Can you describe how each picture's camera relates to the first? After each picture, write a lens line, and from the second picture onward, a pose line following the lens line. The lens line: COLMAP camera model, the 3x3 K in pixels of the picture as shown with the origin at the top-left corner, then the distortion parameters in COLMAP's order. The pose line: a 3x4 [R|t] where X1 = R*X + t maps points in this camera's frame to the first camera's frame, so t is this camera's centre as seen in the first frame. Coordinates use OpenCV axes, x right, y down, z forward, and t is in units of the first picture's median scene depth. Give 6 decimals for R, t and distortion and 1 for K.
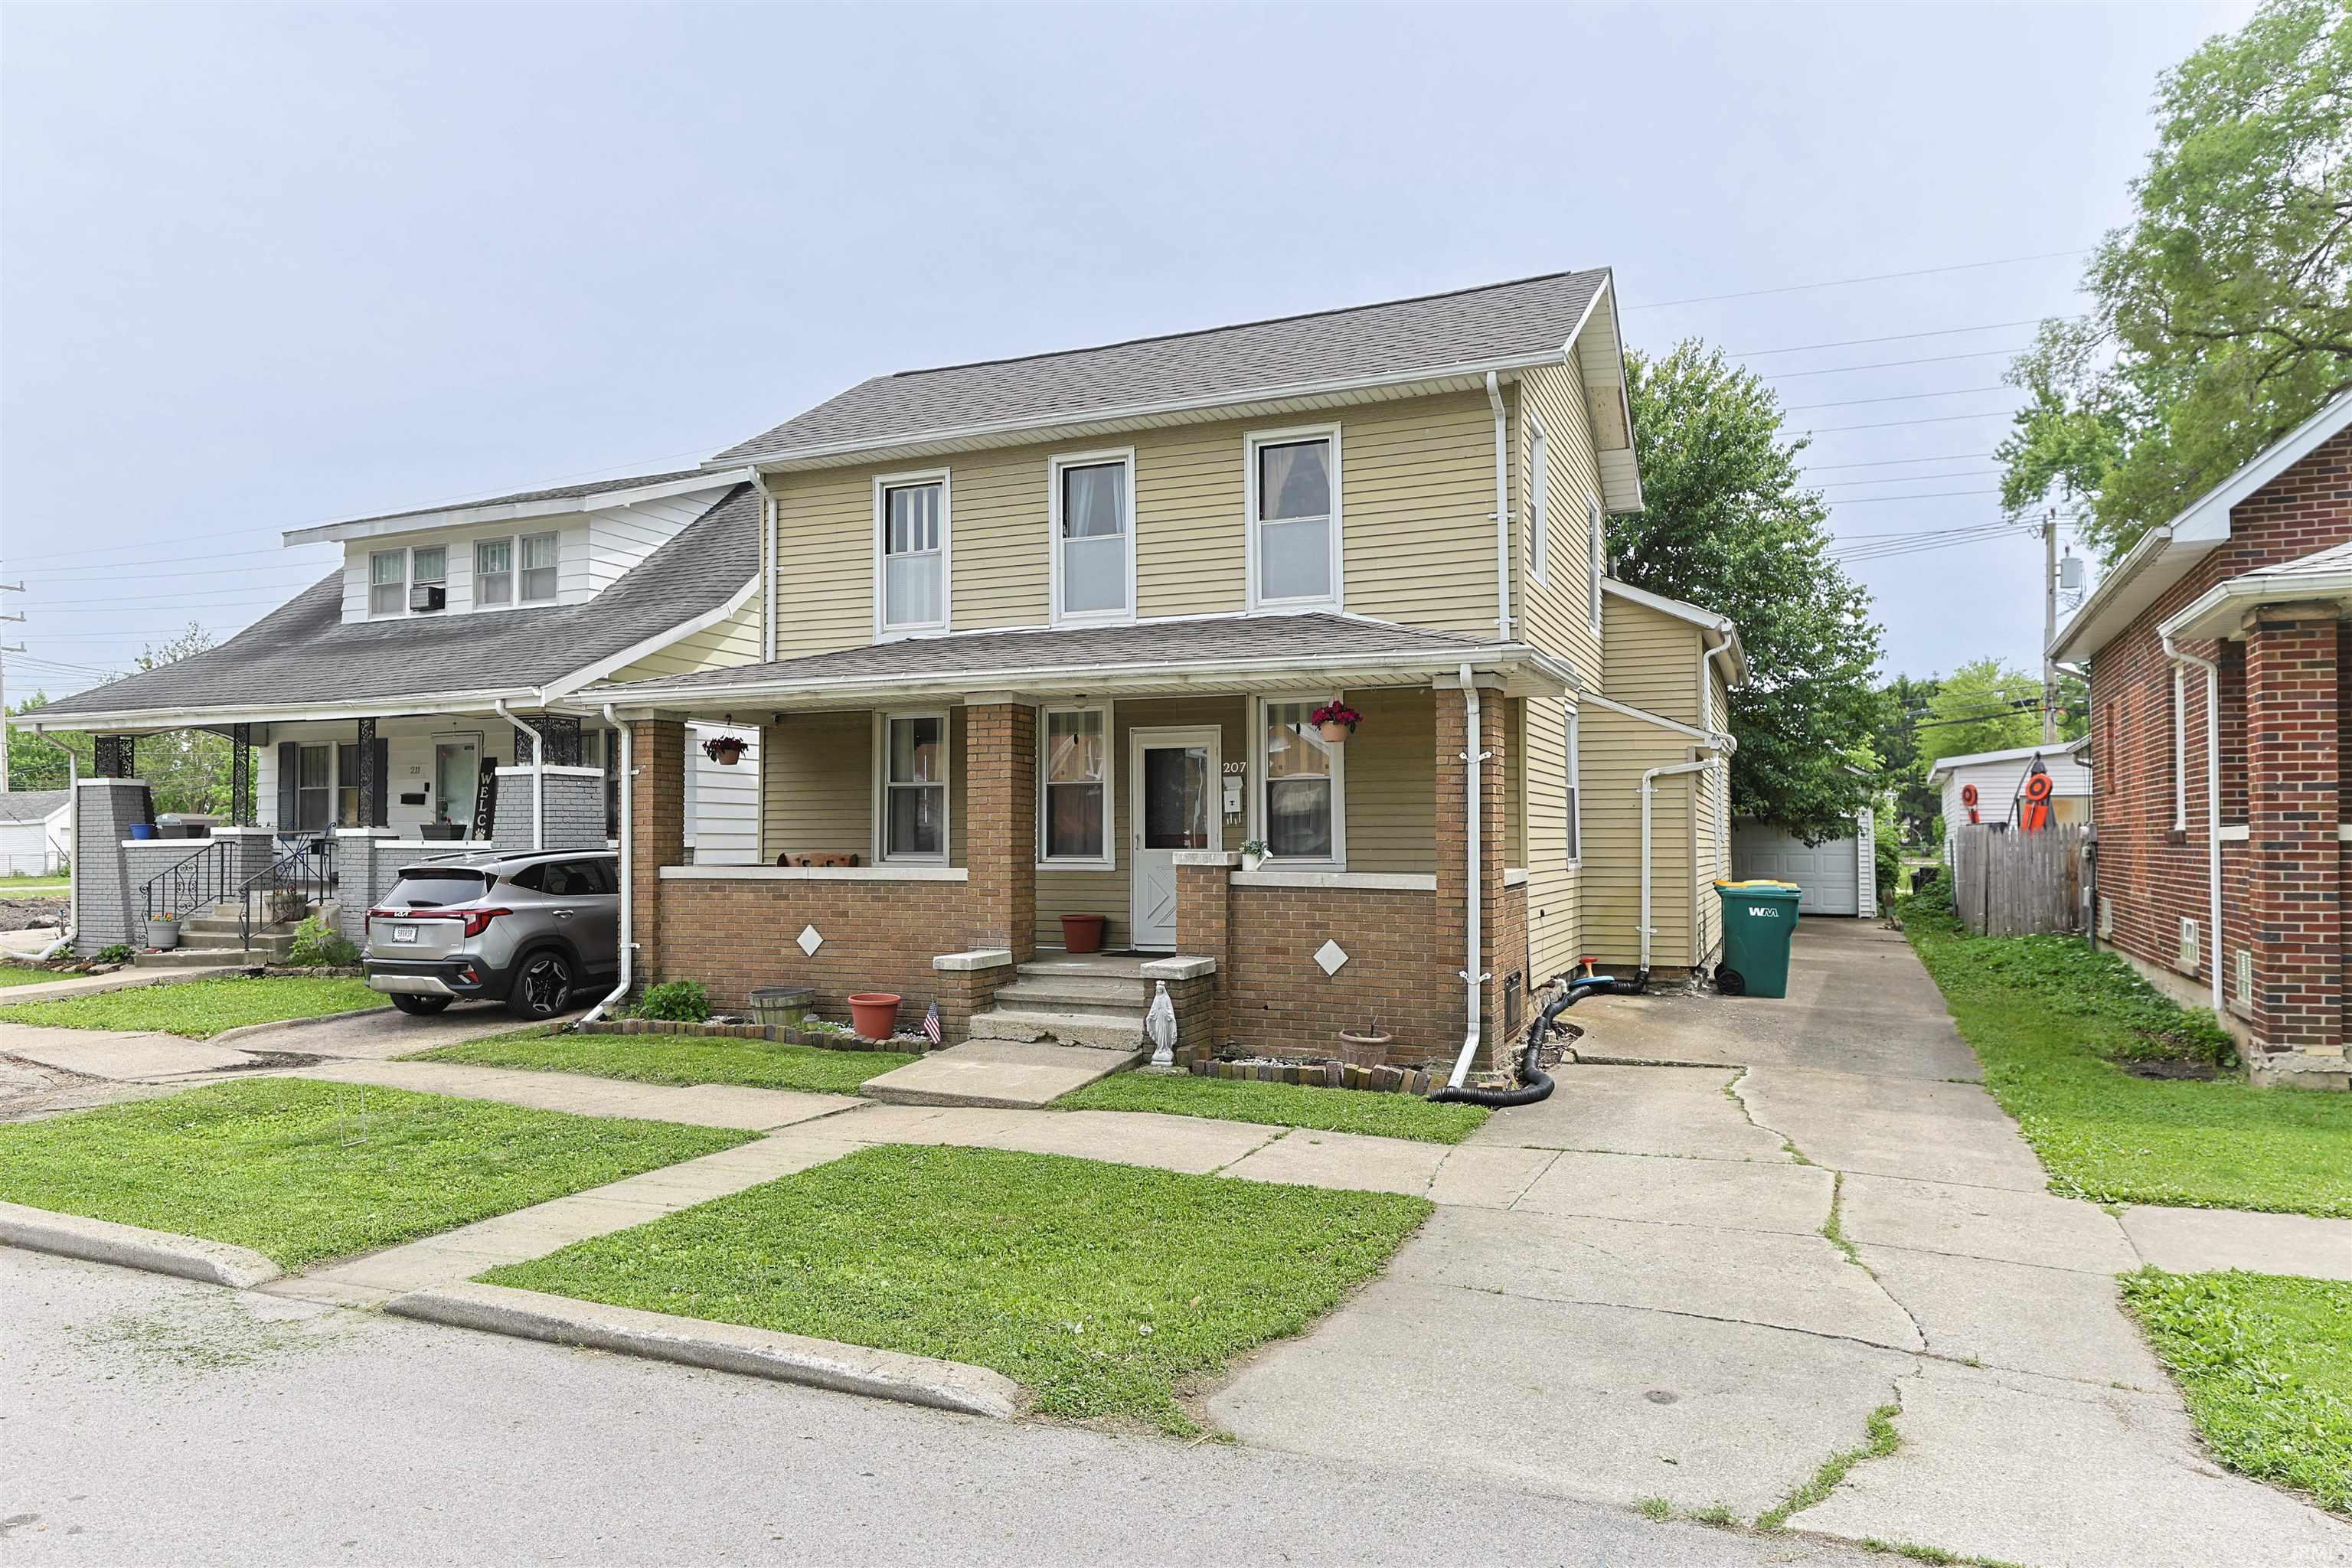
lens RADIAL K [[1482.3, 0, 1168.4], [0, 1482.3, 797.1], [0, 0, 1]] dist [-0.001129, 0.002137]
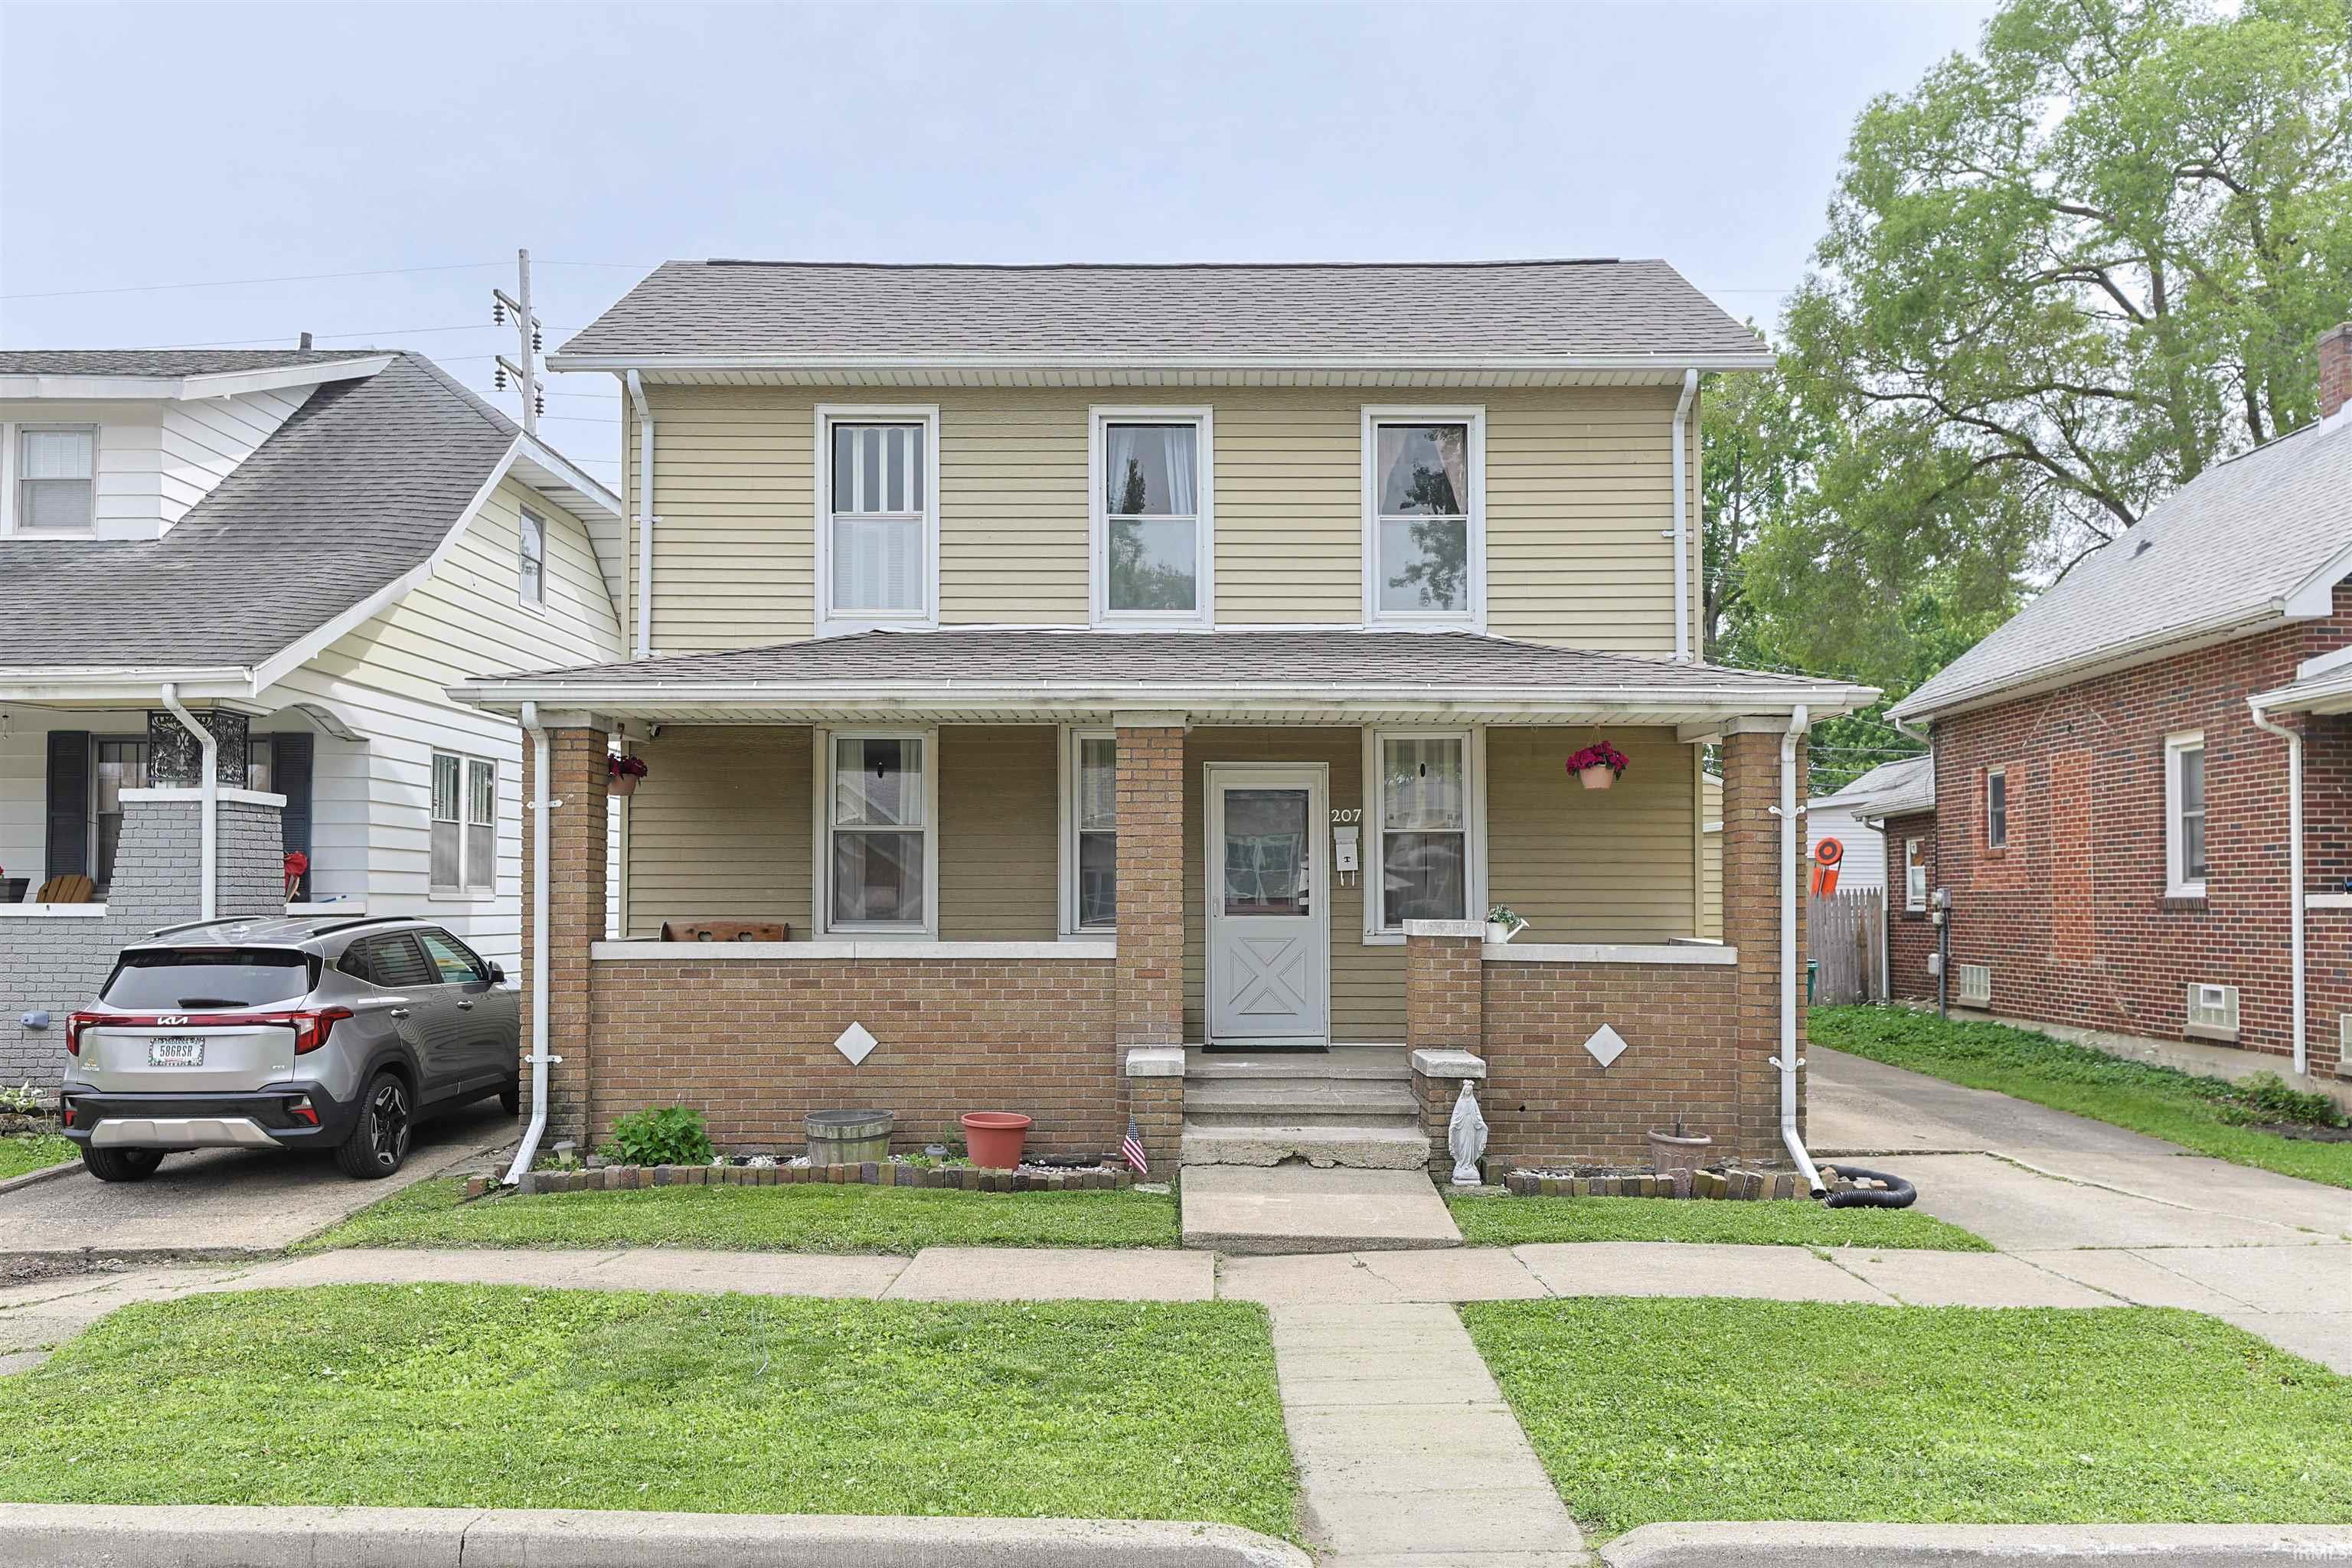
lens RADIAL K [[1833.8, 0, 1197.8], [0, 1833.8, 837.2], [0, 0, 1]] dist [0.019452, -0.010184]
pose [[0.919796, 0.016430, 0.392053, -0.431161], [-0.013538, 0.999857, -0.010140, 0.003164], [-0.392164, 0.004019, 0.919887, 0.111172]]
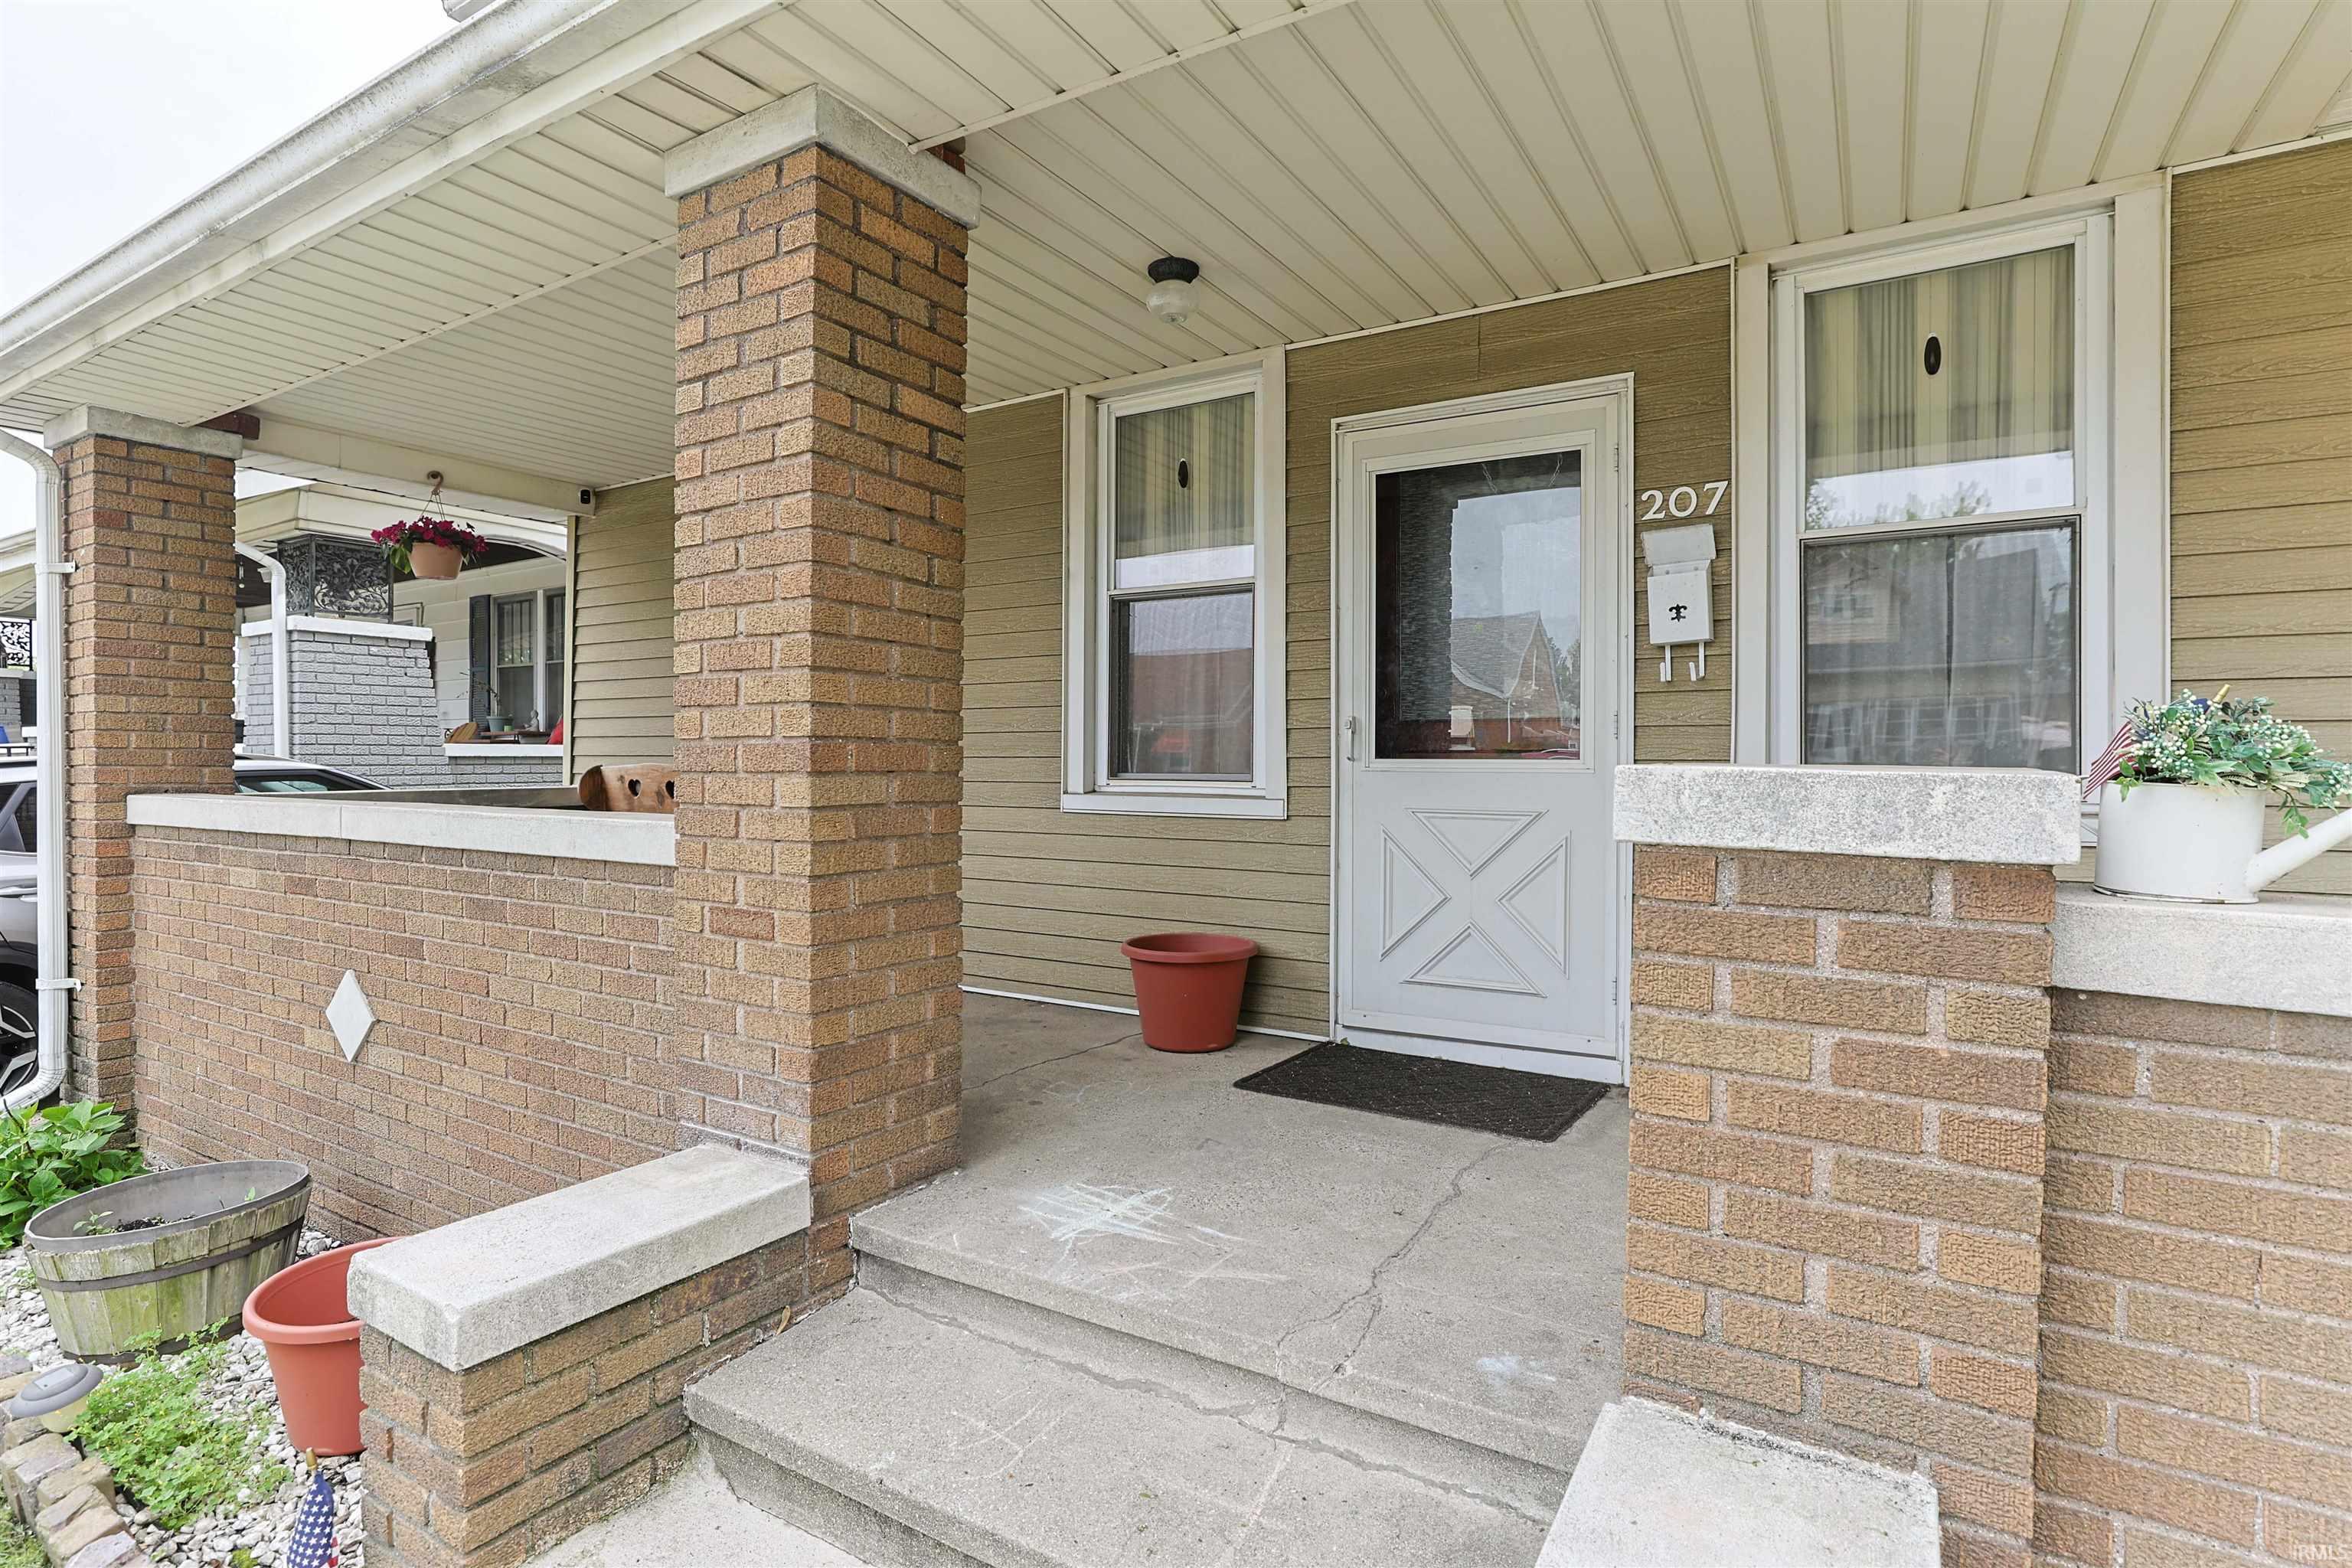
lens RADIAL K [[1115.4, 0, 1135.1], [0, 1115.4, 768.5], [0, 0, 1]] dist [-0.013294, 0.001854]
pose [[0.976804, 0.007250, -0.214012, -0.014278], [0.000256, 0.999386, 0.035023, 0.029126], [0.214135, -0.034266, 0.976203, 0.763226]]
